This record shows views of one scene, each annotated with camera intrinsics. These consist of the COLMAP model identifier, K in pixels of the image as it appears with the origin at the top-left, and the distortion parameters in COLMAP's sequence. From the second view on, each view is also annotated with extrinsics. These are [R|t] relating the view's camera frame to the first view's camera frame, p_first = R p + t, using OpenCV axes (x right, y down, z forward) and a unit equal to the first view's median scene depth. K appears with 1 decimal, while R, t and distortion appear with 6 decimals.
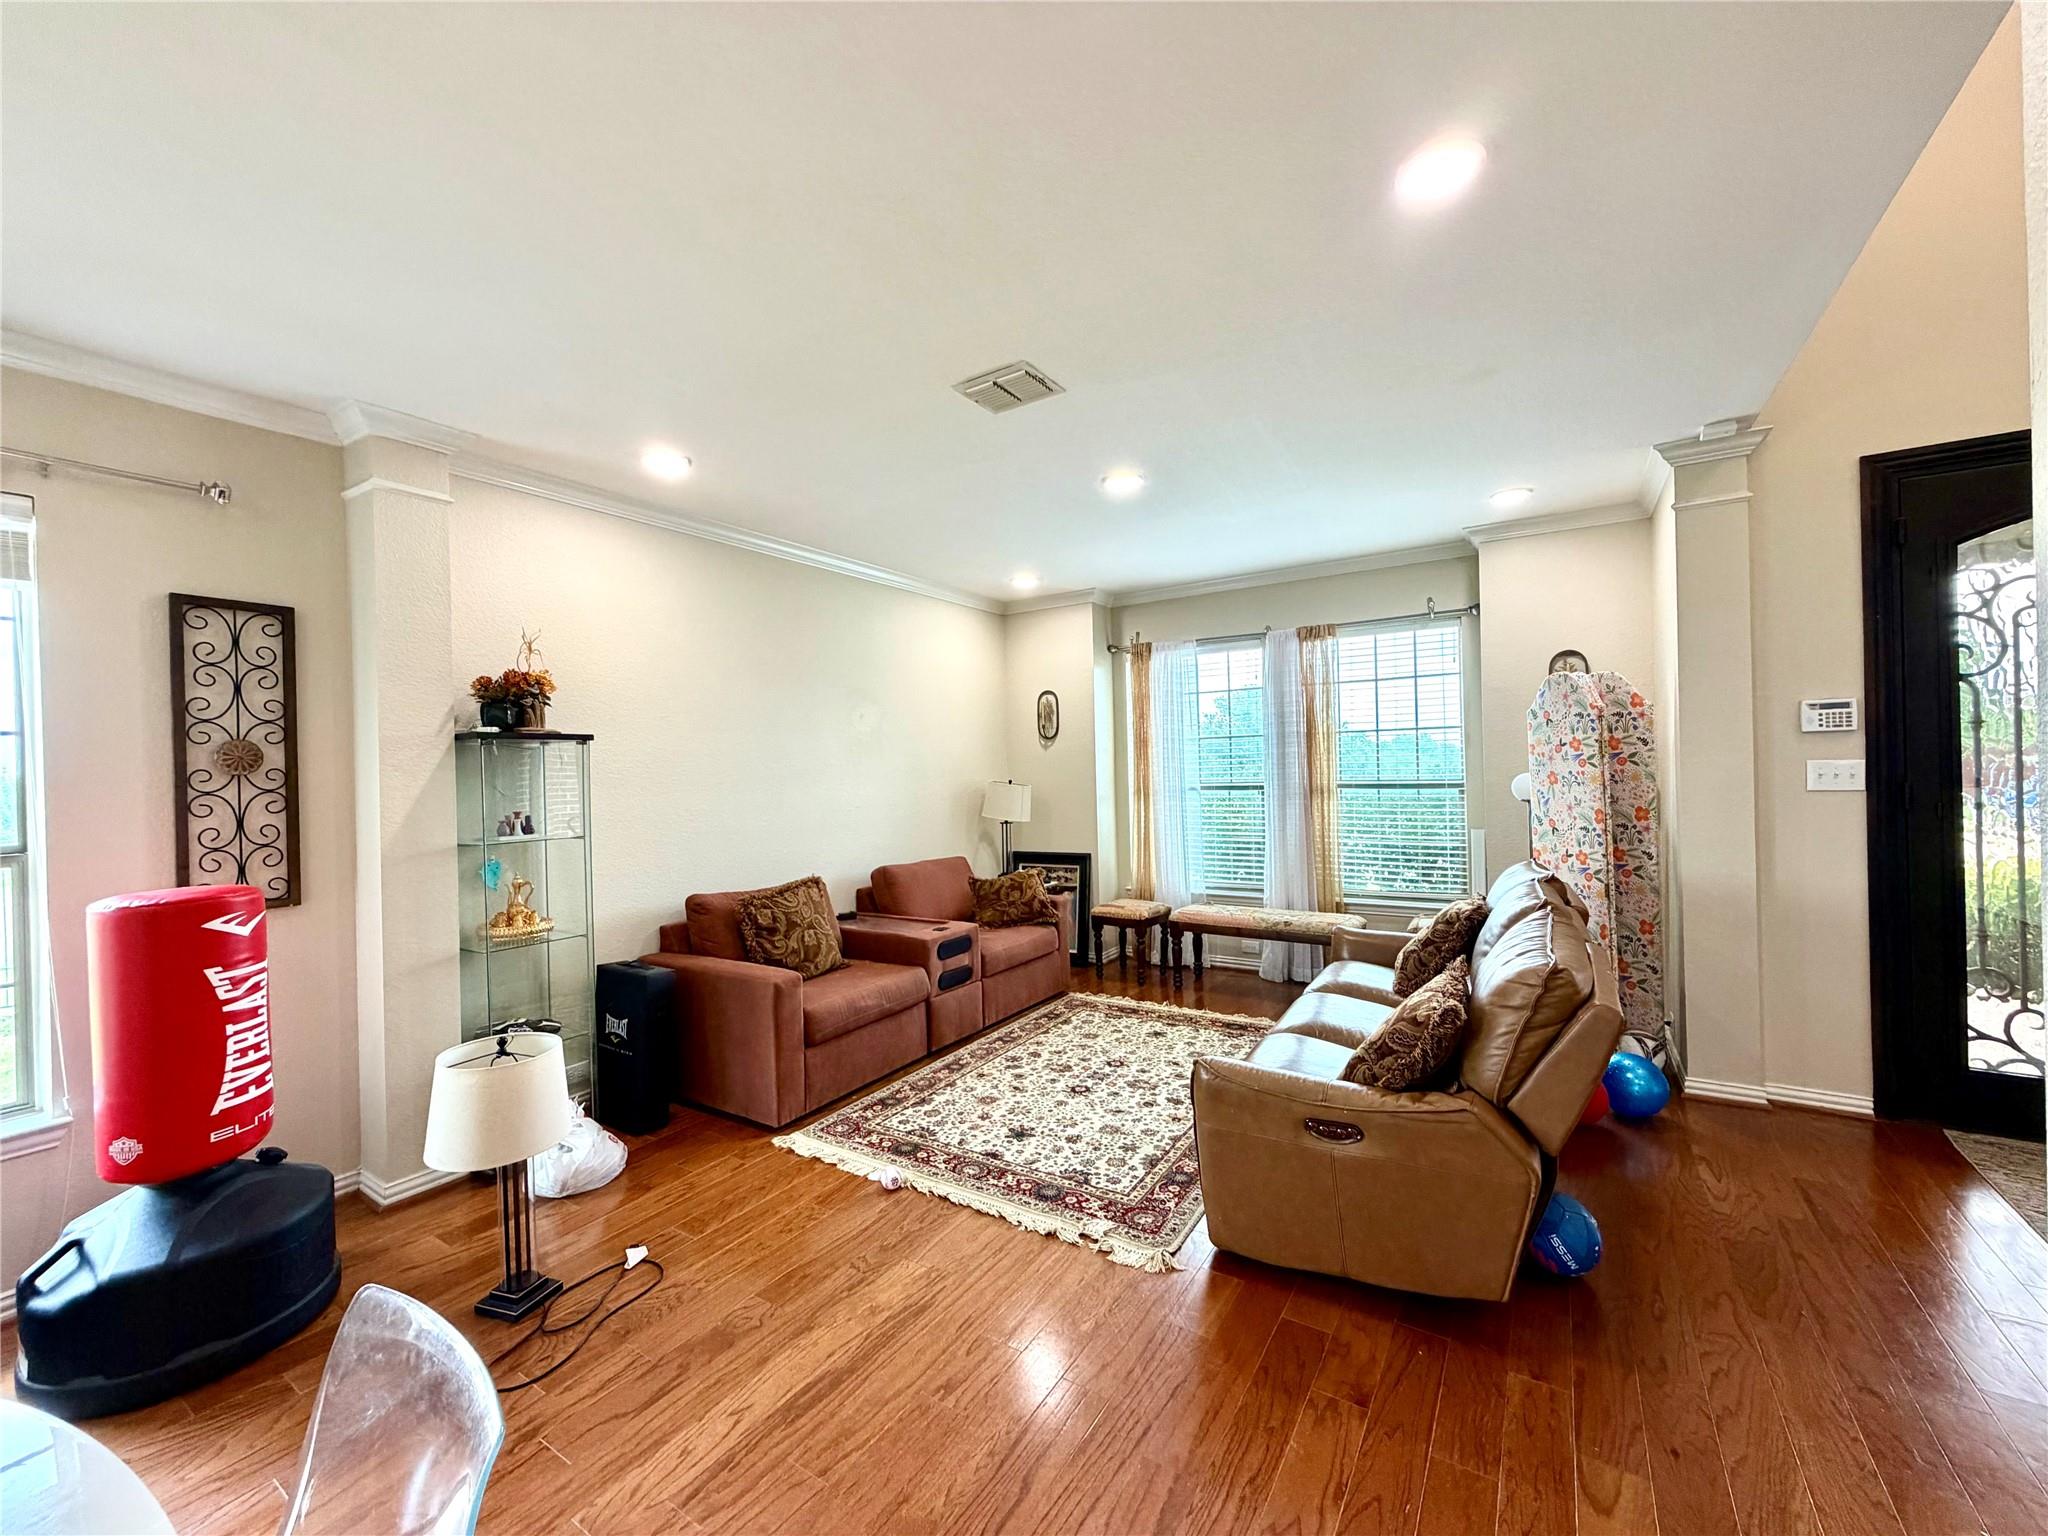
lens RADIAL K [[817.3, 0, 1018.2], [0, 817.3, 767.9], [0, 0, 1]] dist [0.000566, 0.000074]
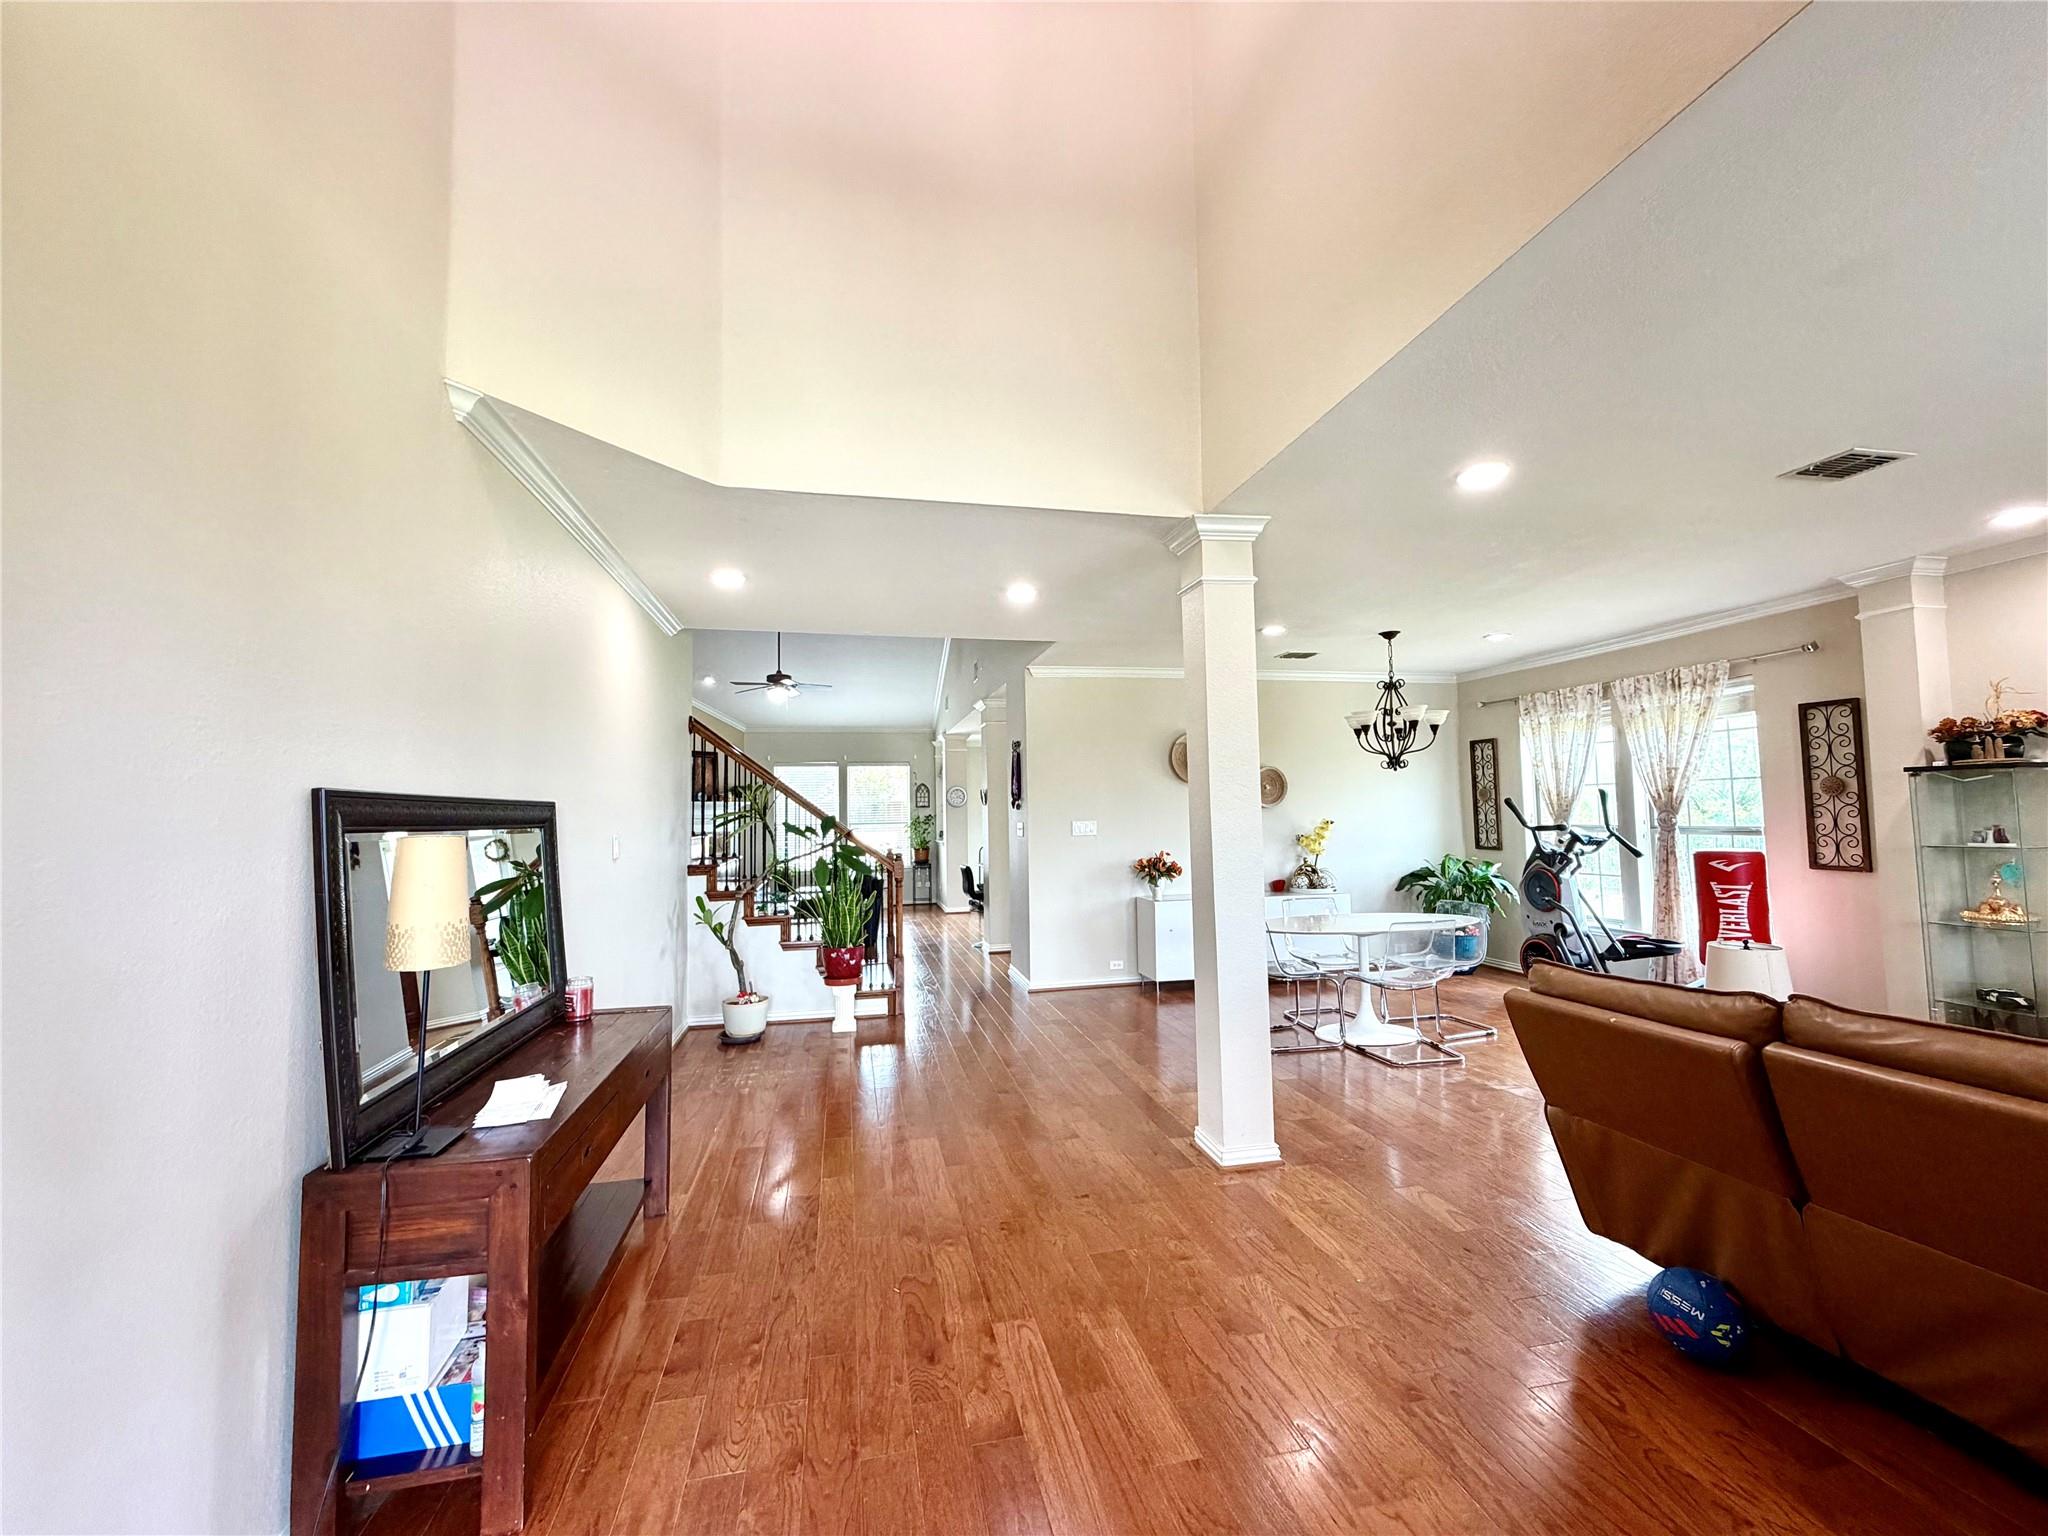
lens RADIAL K [[817.3, 0, 1022.2], [0, 817.3, 766.0], [0, 0, 1]] dist [0.000566, 0.000074]
pose [[-0.698144, -0.004325, -0.715944, 1.358516], [0.035749, 0.998524, -0.040892, -0.039804], [0.715064, -0.054143, -0.696959, 0.815893]]
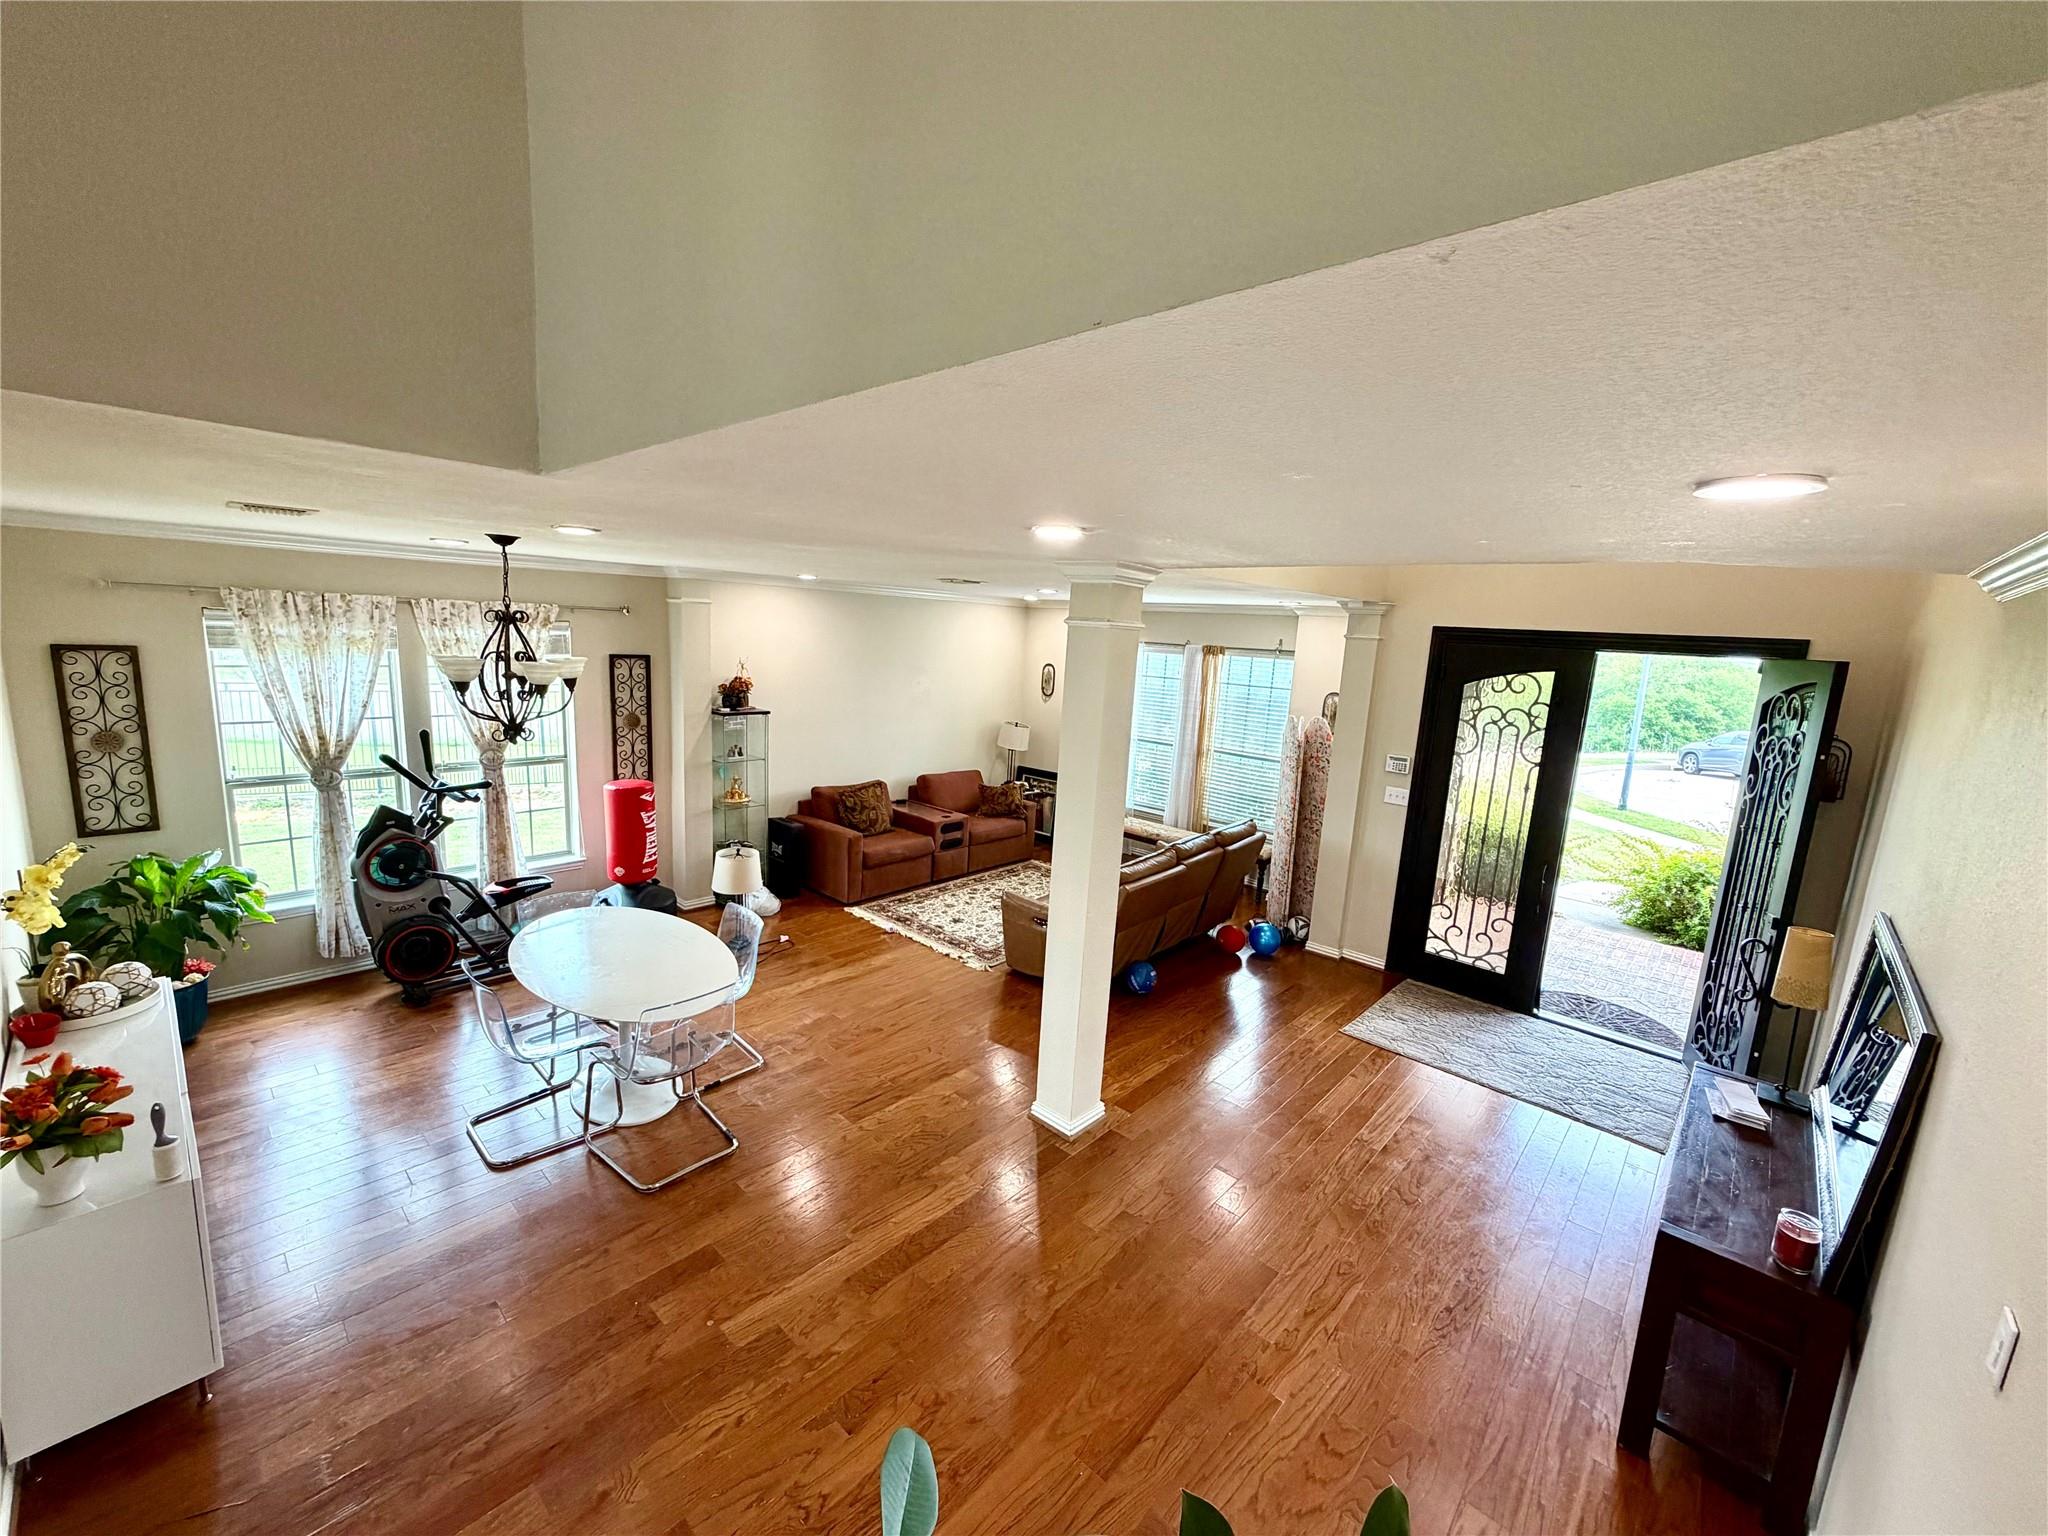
lens RADIAL K [[817.3, 0, 1017.1], [0, 817.3, 767.7], [0, 0, 1]] dist [0.000566, 0.000074]
pose [[0.983224, 0.104203, -0.149707, 0.429104], [-0.077514, 0.981655, 0.174198, -0.316413], [0.165113, -0.159671, 0.973264, -0.956166]]
